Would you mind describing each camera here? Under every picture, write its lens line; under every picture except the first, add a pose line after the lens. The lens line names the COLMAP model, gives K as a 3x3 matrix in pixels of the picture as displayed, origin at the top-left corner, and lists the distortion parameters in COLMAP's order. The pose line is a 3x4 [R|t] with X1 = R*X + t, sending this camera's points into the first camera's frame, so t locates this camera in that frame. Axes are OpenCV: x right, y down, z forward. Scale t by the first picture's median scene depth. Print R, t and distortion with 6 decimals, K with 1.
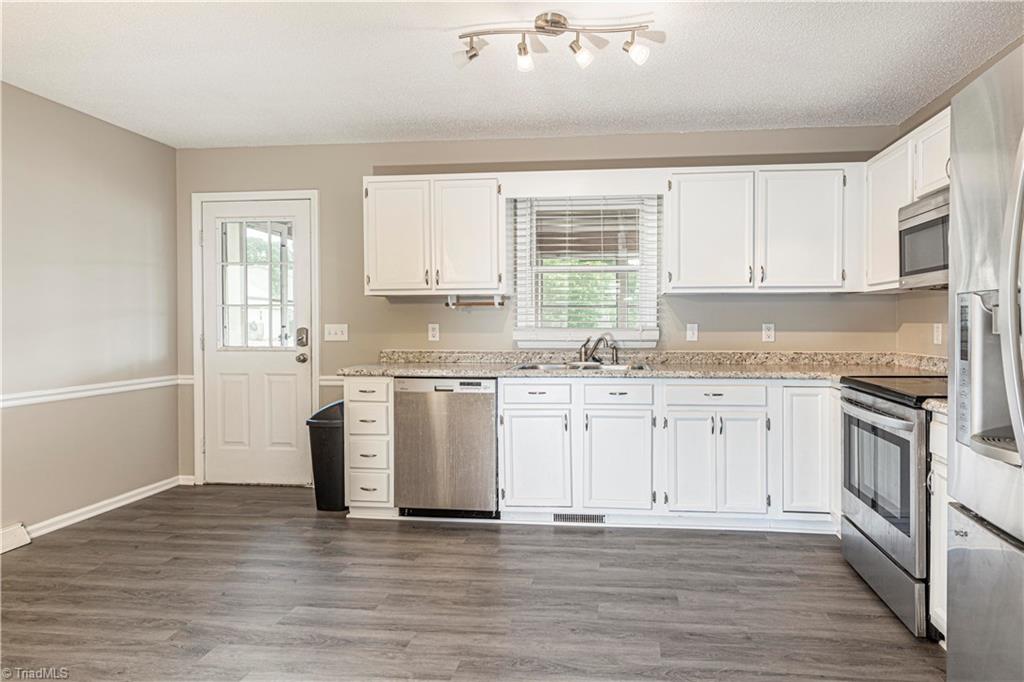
lens RADIAL K [[577.5, 0, 562.6], [0, 577.5, 324.9], [0, 0, 1]] dist [0.015335, -0.001624]
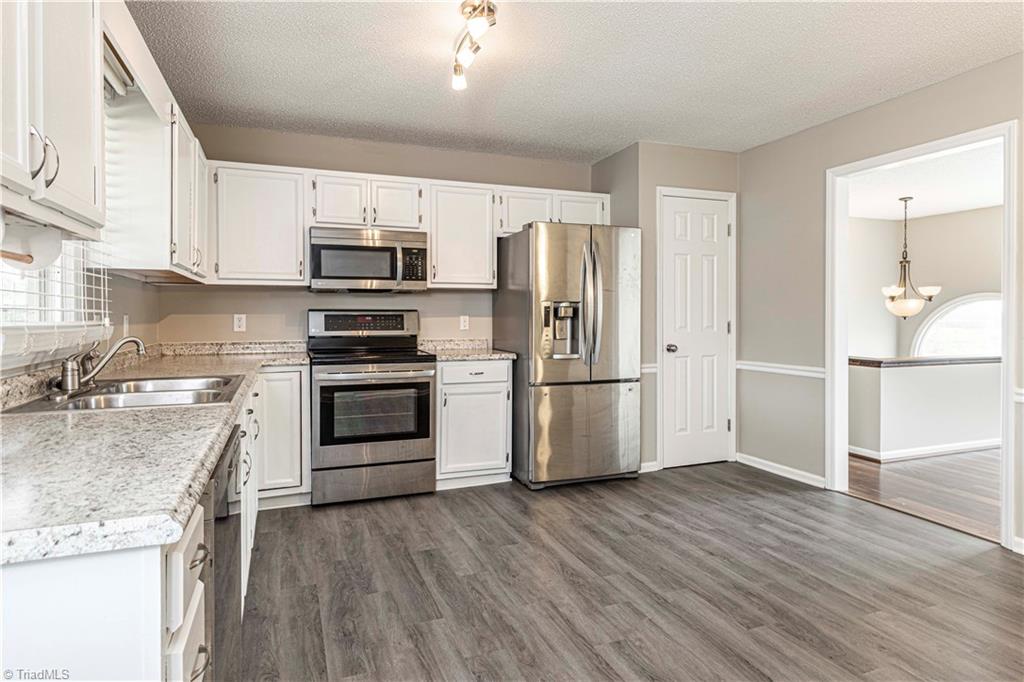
lens RADIAL K [[577.5, 0, 509.1], [0, 577.5, 319.1], [0, 0, 1]] dist [0.015335, -0.001624]
pose [[-0.456895, -0.001937, 0.889519, -0.698529], [0.007633, 0.999952, 0.006099, 0.004513], [-0.889488, 0.009576, -0.456858, 1.065893]]
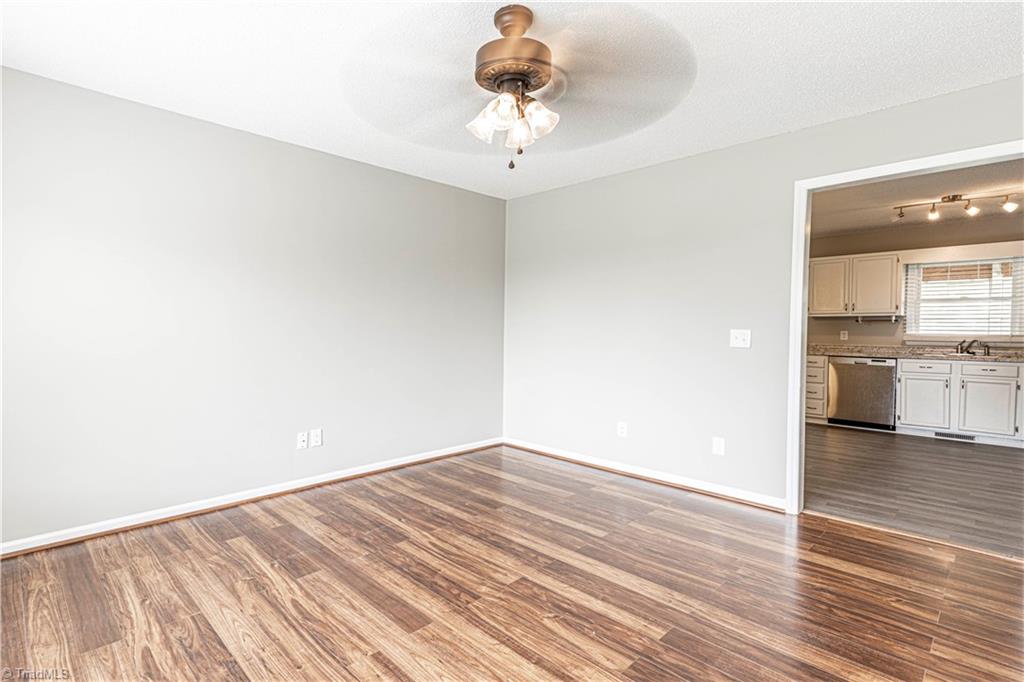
lens RADIAL K [[474.1, 0, 487.4], [0, 474.1, 344.1], [0, 0, 1]] dist [0.009710, 0.001379]
pose [[0.759999, 0.022191, -0.649546, -0.117153], [-0.011343, 0.999718, 0.020883, 0.025333], [0.649826, -0.008503, 0.760036, -1.121722]]
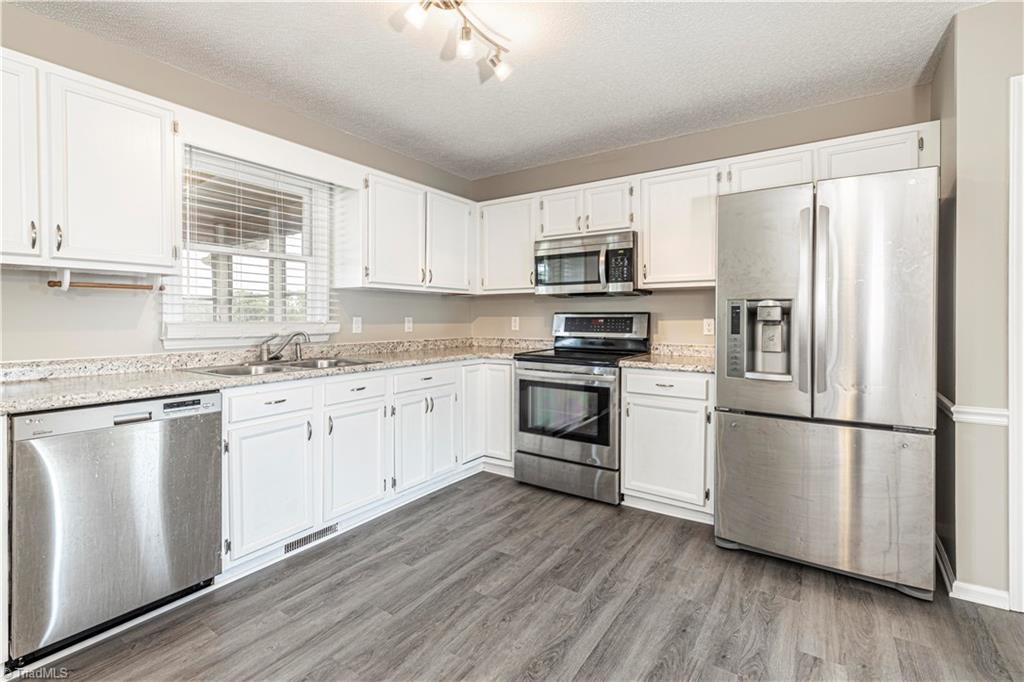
lens RADIAL K [[474.1, 0, 502.0], [0, 474.1, 317.0], [0, 0, 1]] dist [0.009710, 0.001379]
pose [[0.486020, 0.003098, 0.873942, -0.490316], [0.003819, 0.999977, -0.005669, 0.004886], [-0.873939, 0.006093, 0.485997, 0.417112]]
